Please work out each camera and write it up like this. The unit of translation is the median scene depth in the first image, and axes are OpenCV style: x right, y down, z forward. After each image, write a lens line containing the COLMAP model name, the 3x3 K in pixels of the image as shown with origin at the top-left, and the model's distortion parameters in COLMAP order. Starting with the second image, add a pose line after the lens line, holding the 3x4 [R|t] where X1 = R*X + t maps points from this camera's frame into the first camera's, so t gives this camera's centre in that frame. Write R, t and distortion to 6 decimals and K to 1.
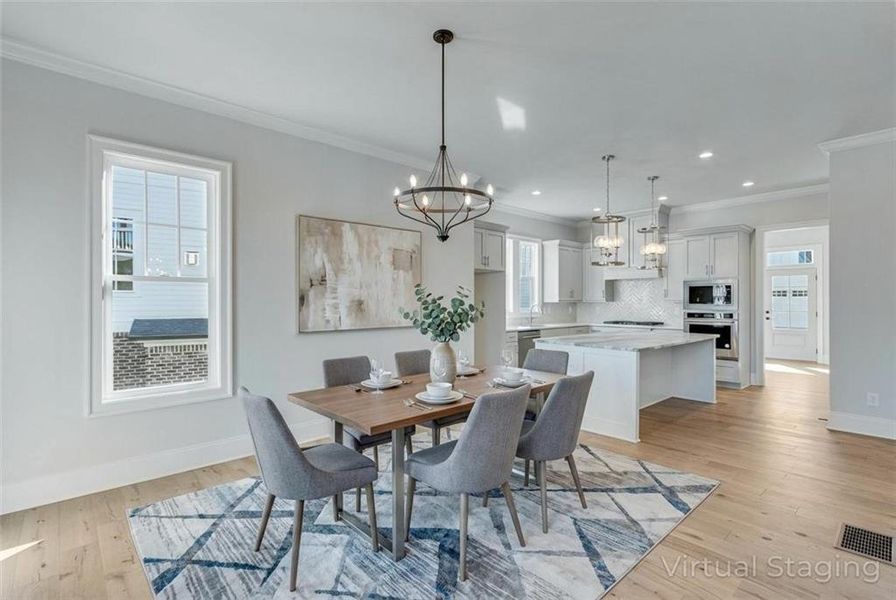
lens RADIAL K [[429.1, 0, 432.9], [0, 429.1, 301.7], [0, 0, 1]] dist [-0.000095, -0.000712]
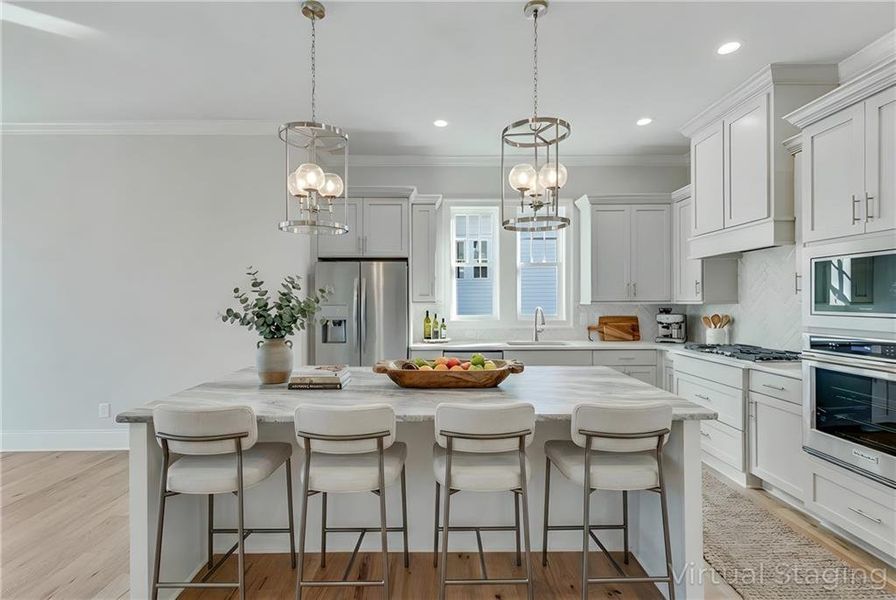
lens RADIAL K [[420.2, 0, 445.5], [0, 420.2, 296.3], [0, 0, 1]] dist [-0.000681, -0.000008]
pose [[0.751888, -0.007261, -0.659251, 0.592978], [-0.000414, 0.999934, -0.011485, -0.003146], [0.659290, 0.008909, 0.751836, 0.530501]]
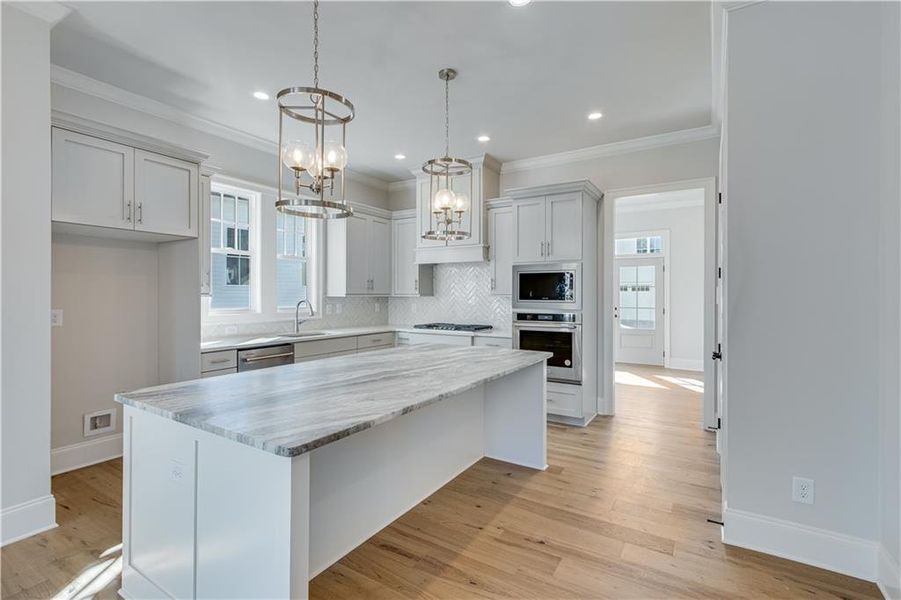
lens RADIAL K [[422.6, 0, 448.0], [0, 422.6, 296.3], [0, 0, 1]] dist [-0.000681, -0.000008]
pose [[0.956959, 0.002737, 0.290209, 0.296415], [-0.003427, 0.999992, 0.001870, -0.001134], [-0.290202, -0.002784, 0.956961, 0.397692]]
